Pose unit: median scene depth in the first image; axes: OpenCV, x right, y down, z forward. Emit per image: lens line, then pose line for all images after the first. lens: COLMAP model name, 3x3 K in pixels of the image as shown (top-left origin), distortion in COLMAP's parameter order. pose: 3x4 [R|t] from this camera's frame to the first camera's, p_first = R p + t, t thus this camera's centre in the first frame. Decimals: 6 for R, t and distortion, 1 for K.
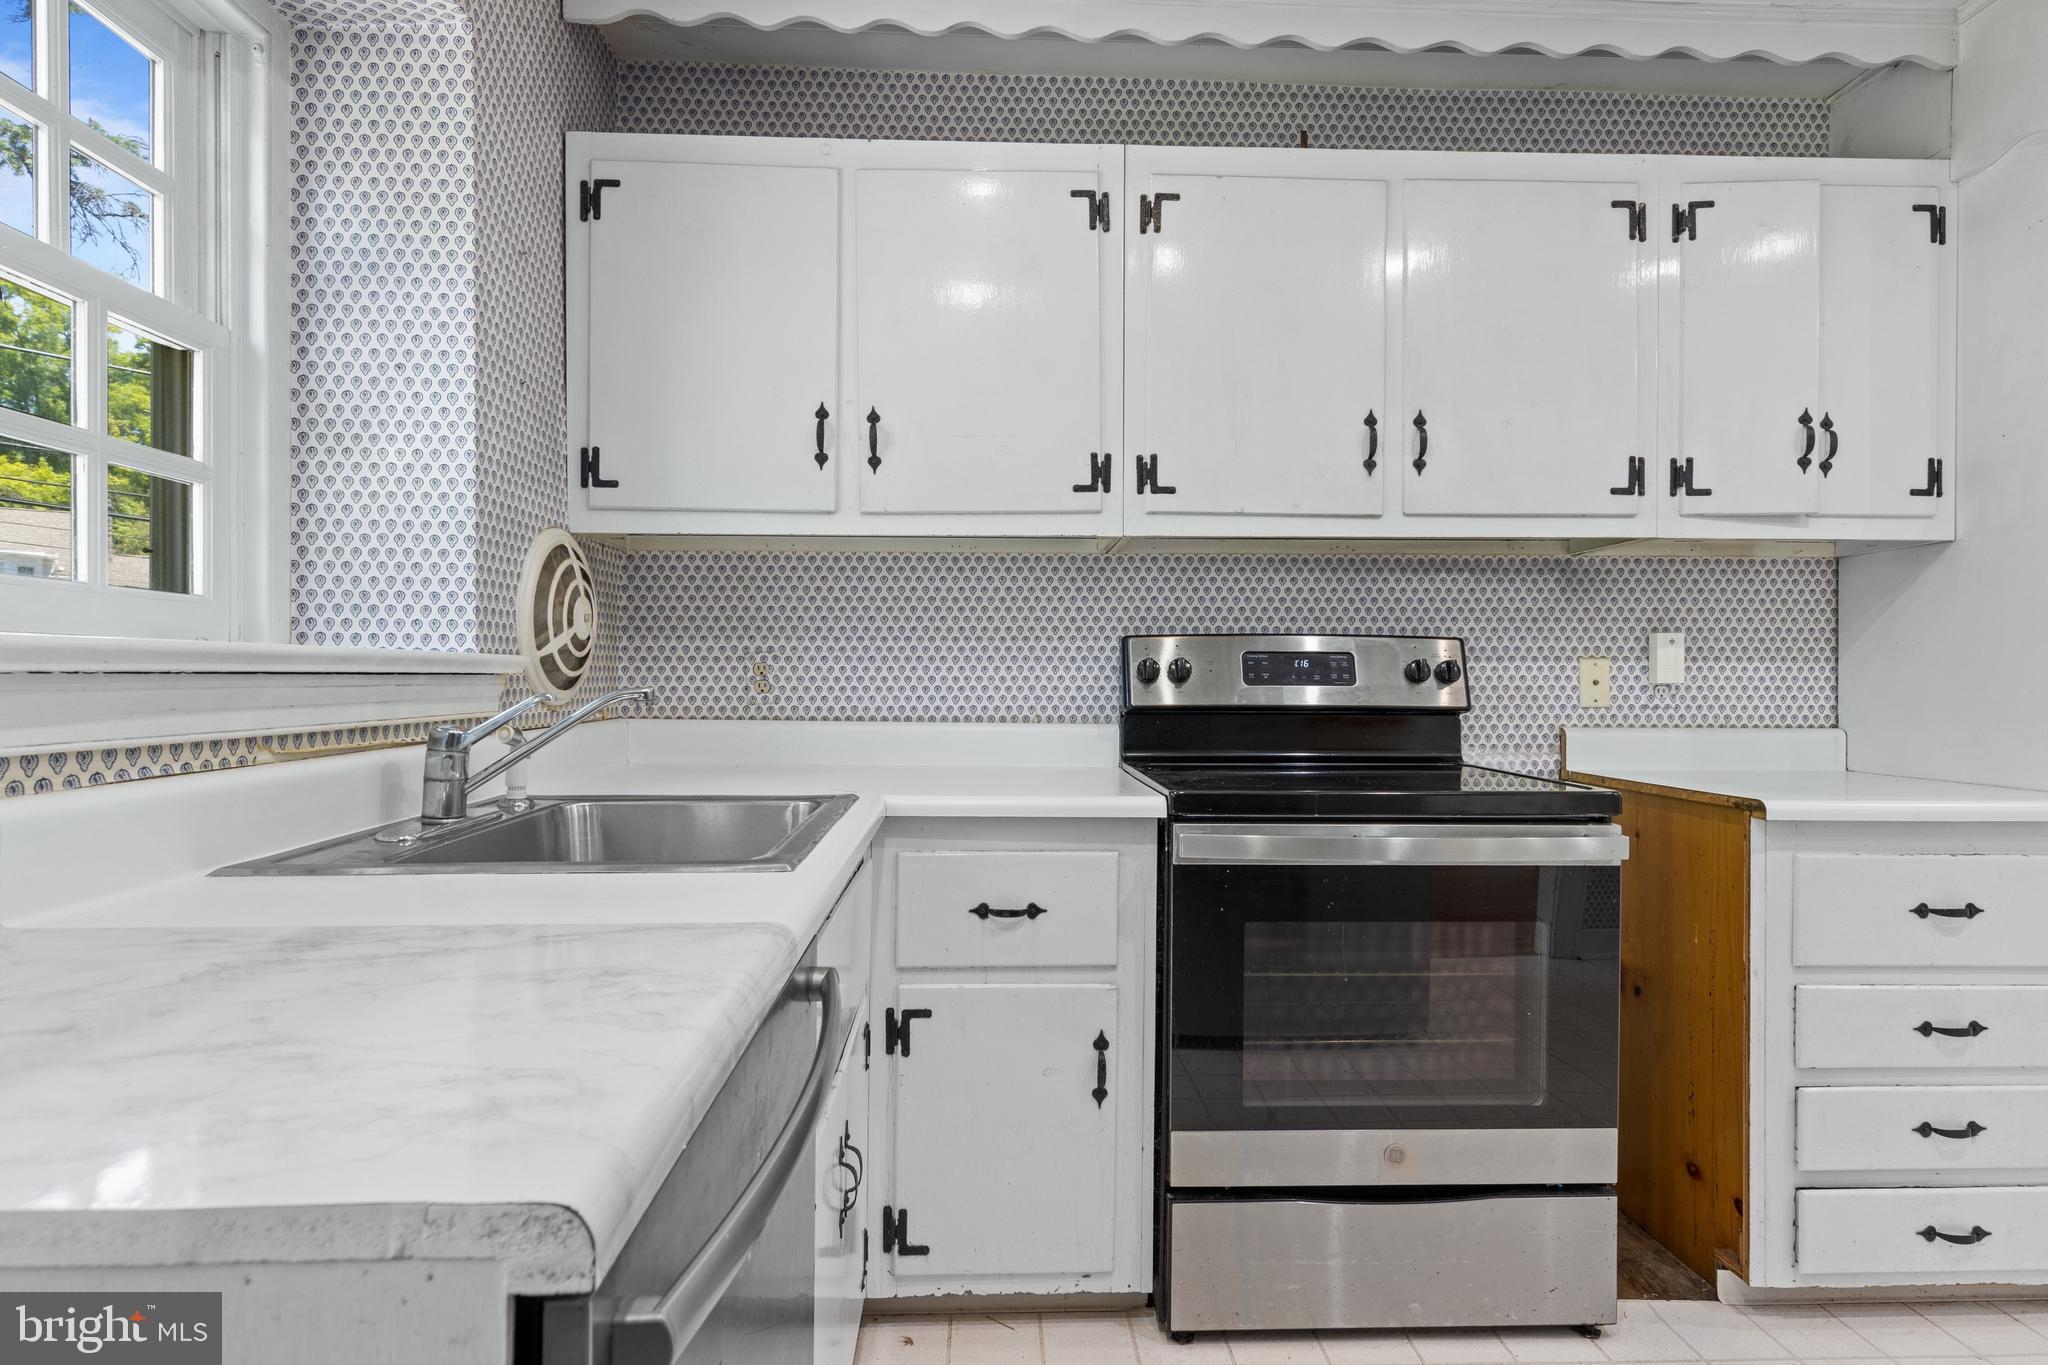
lens RADIAL K [[1040.3, 0, 1028.4], [0, 1040.3, 685.2], [0, 0, 1]] dist [0.004737, 0.000004]
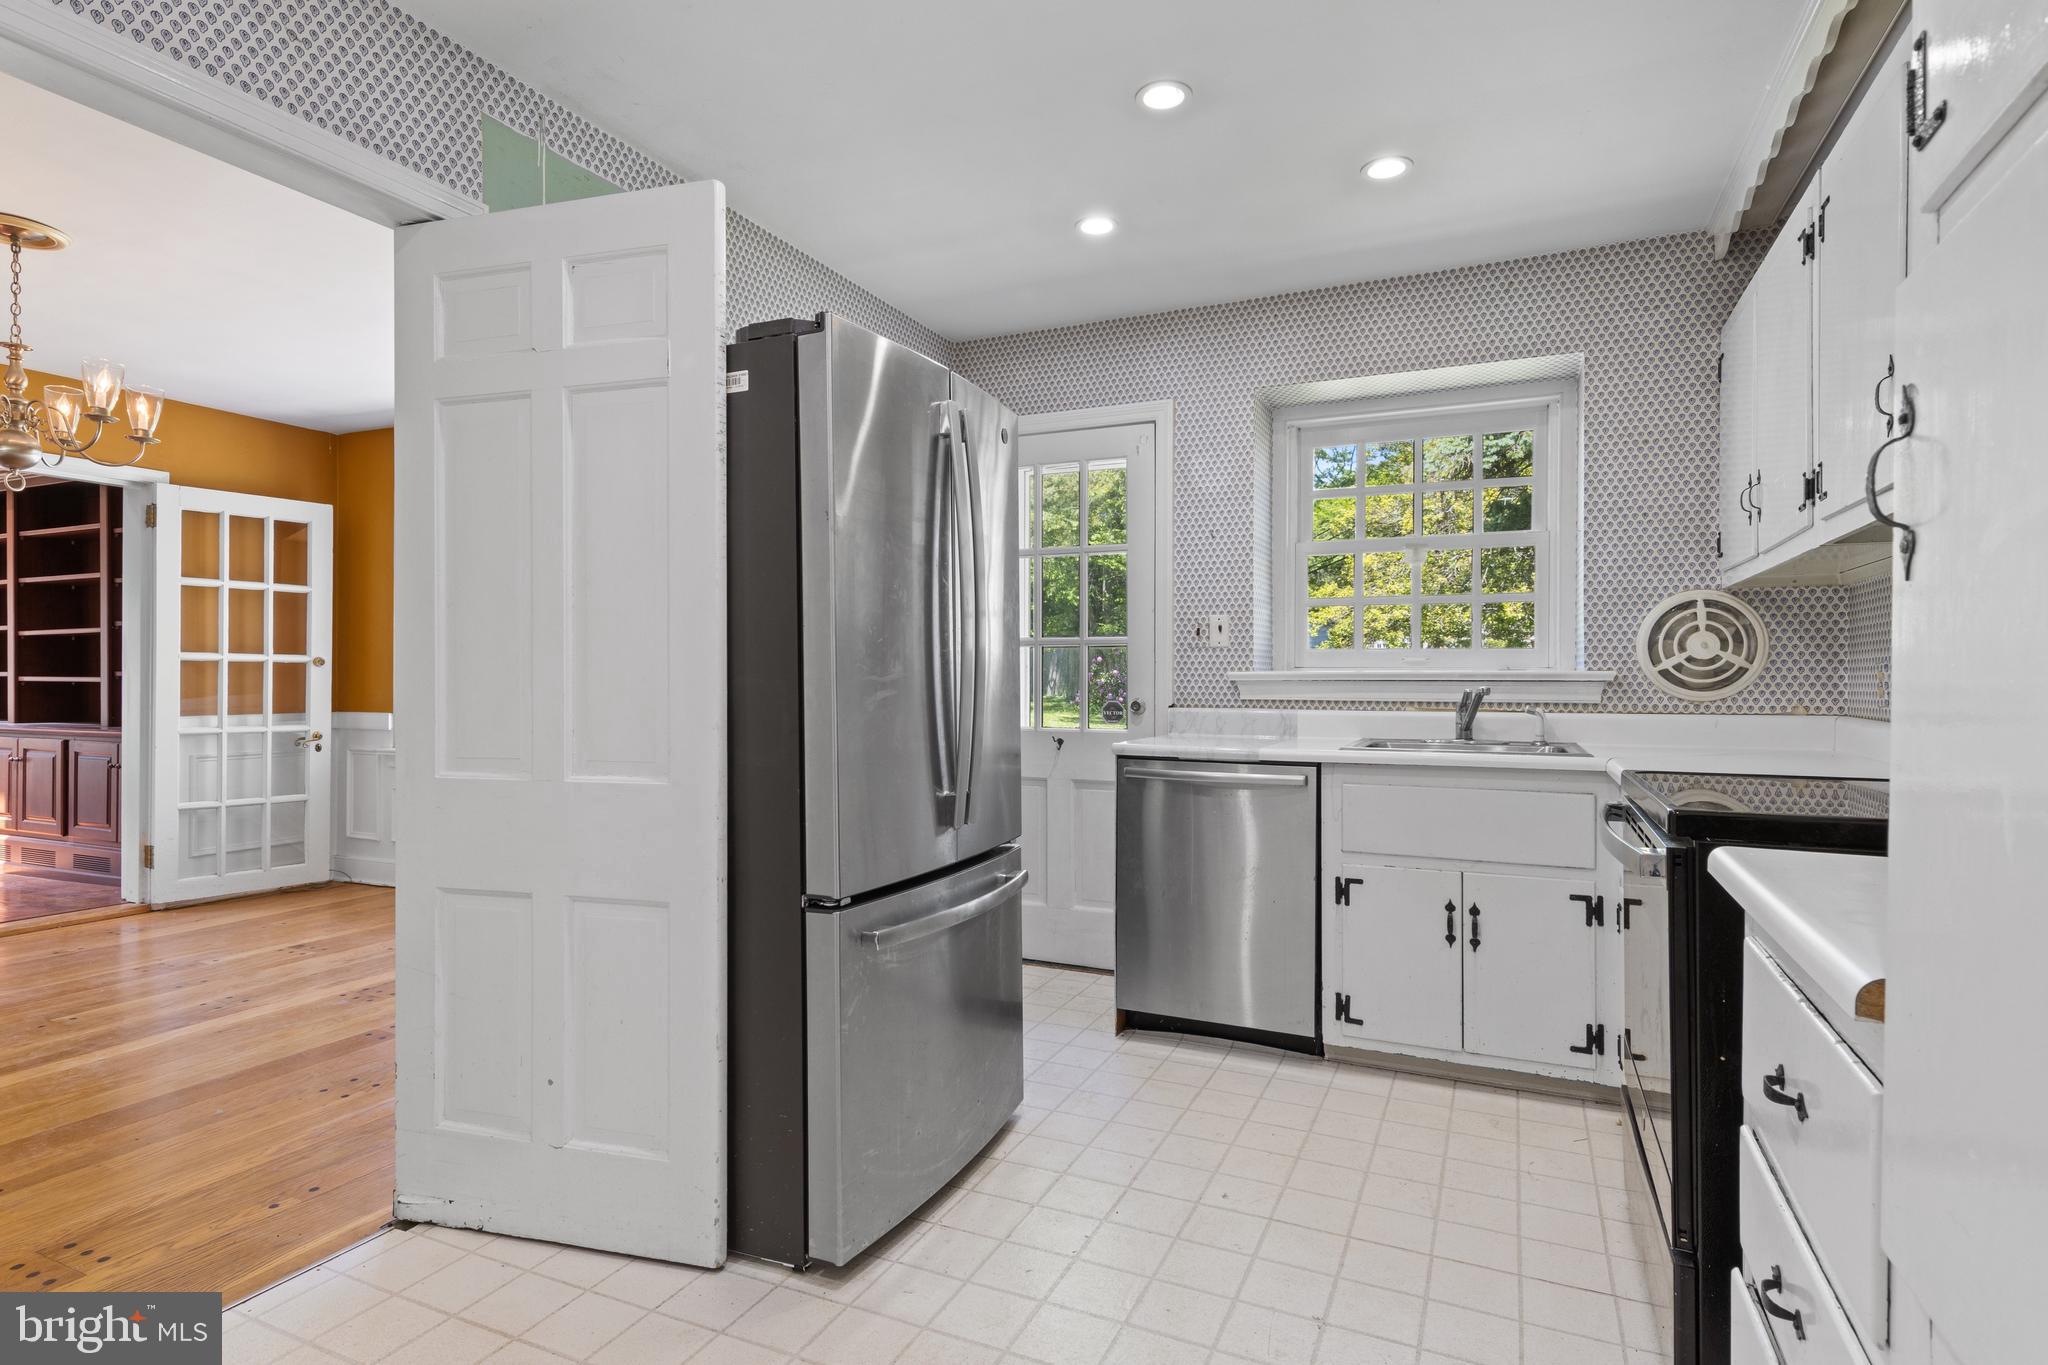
lens RADIAL K [[1053.4, 0, 1021.4], [0, 1053.4, 662.8], [0, 0, 1]] dist [0.010704, -0.000553]
pose [[-0.464687, -0.016445, -0.885322, 1.197175], [-0.008165, 0.999865, -0.014287, -0.005294], [0.885437, 0.000590, -0.464758, 0.676123]]
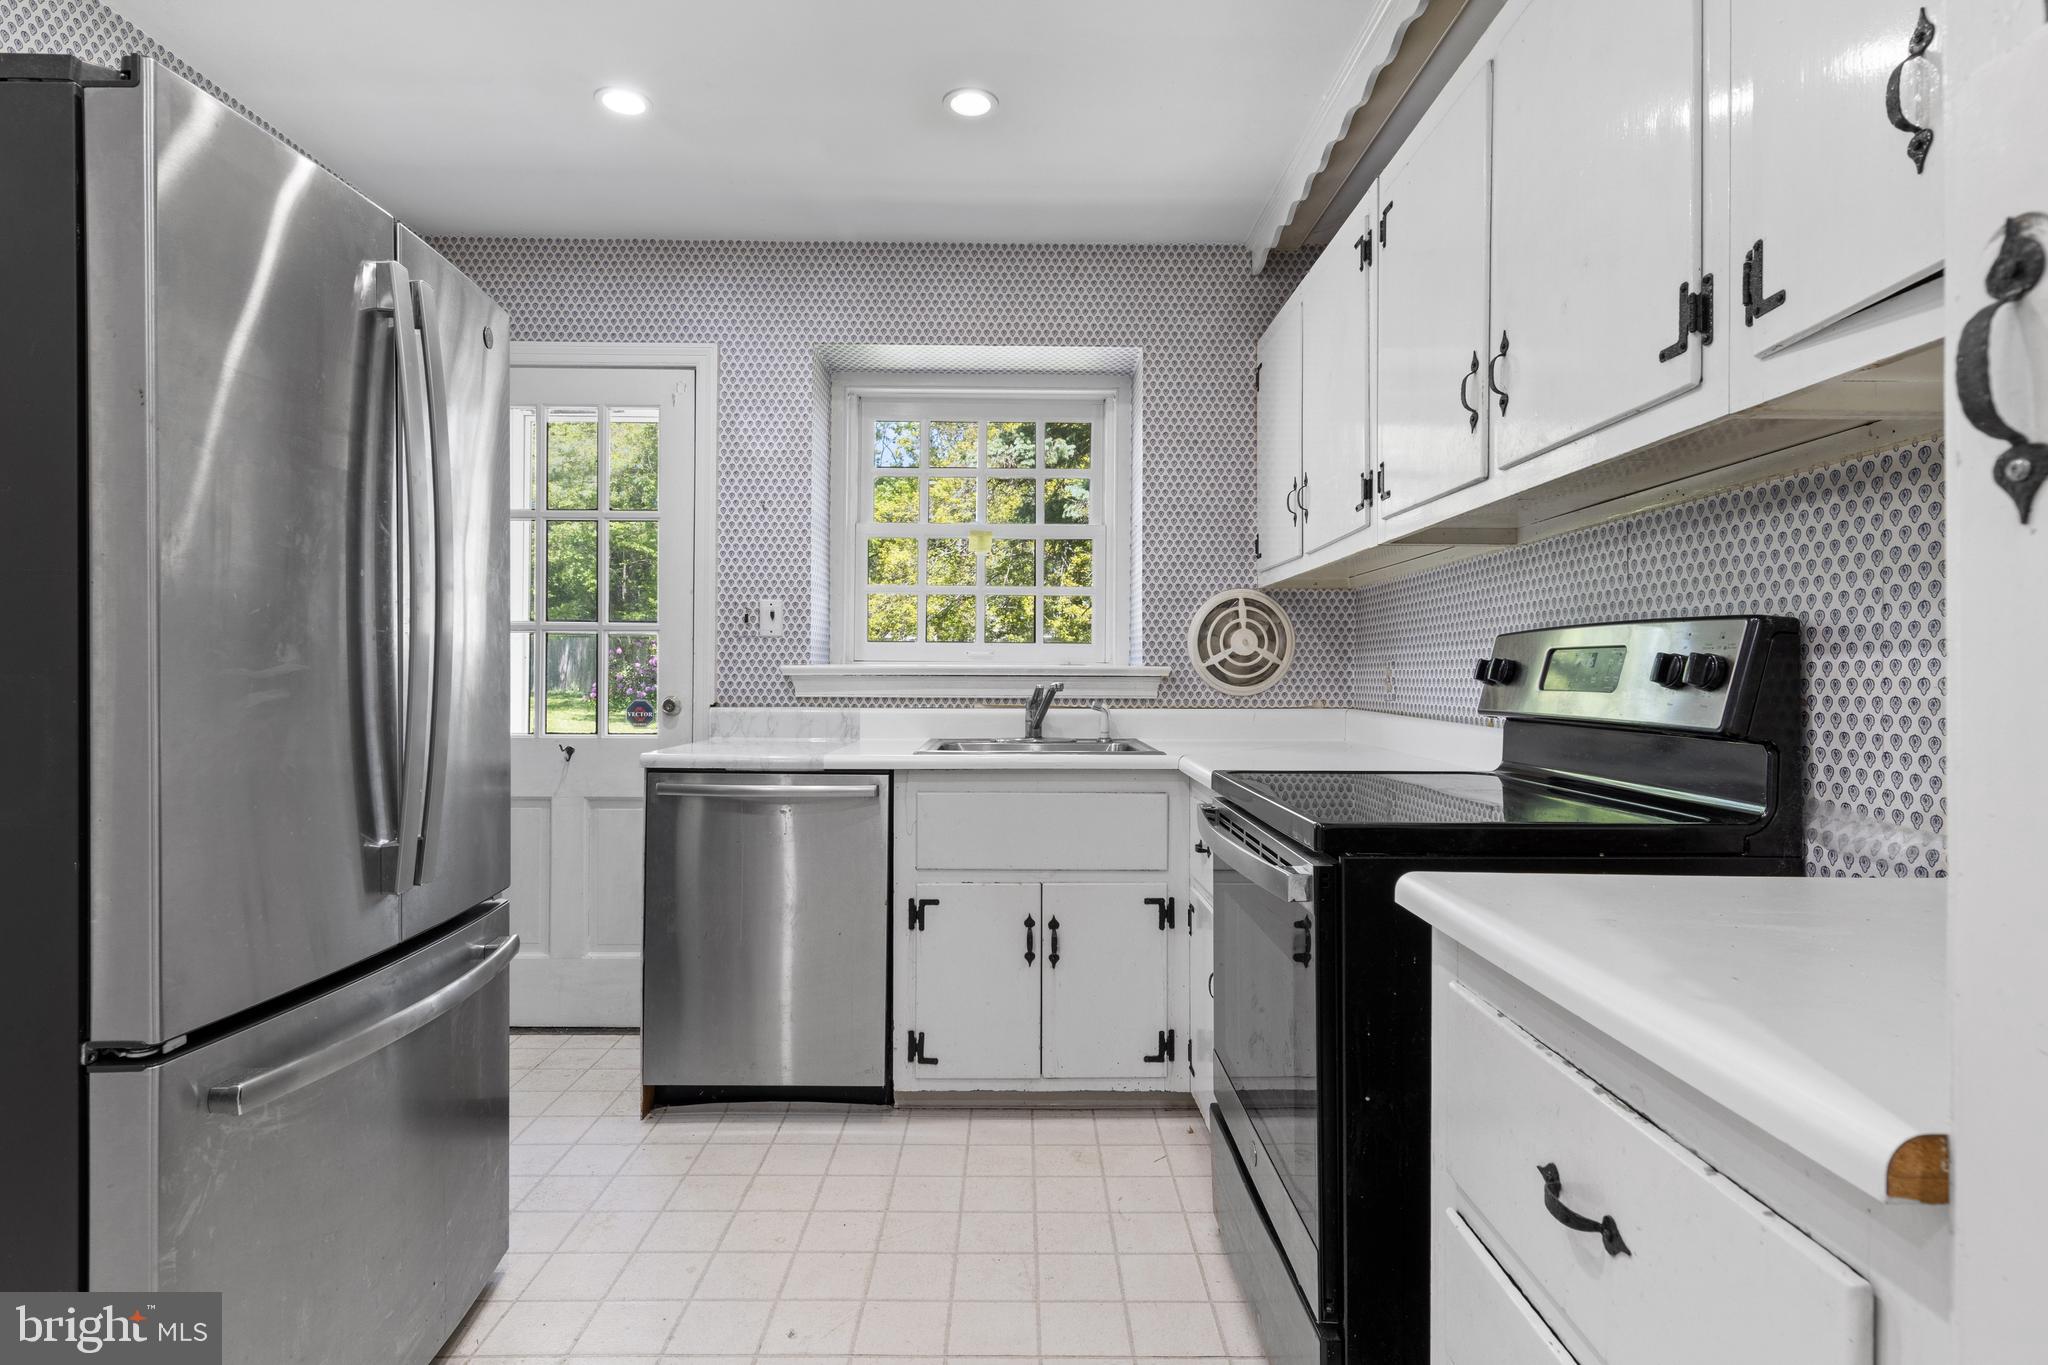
lens RADIAL K [[1053.4, 0, 1021.4], [0, 1053.4, 662.8], [0, 0, 1]] dist [0.010704, -0.000553]
pose [[-0.043481, -0.013230, -0.998967, 1.011064], [-0.010277, 0.999865, -0.012794, -0.005782], [0.999001, 0.009710, -0.043611, 0.588273]]
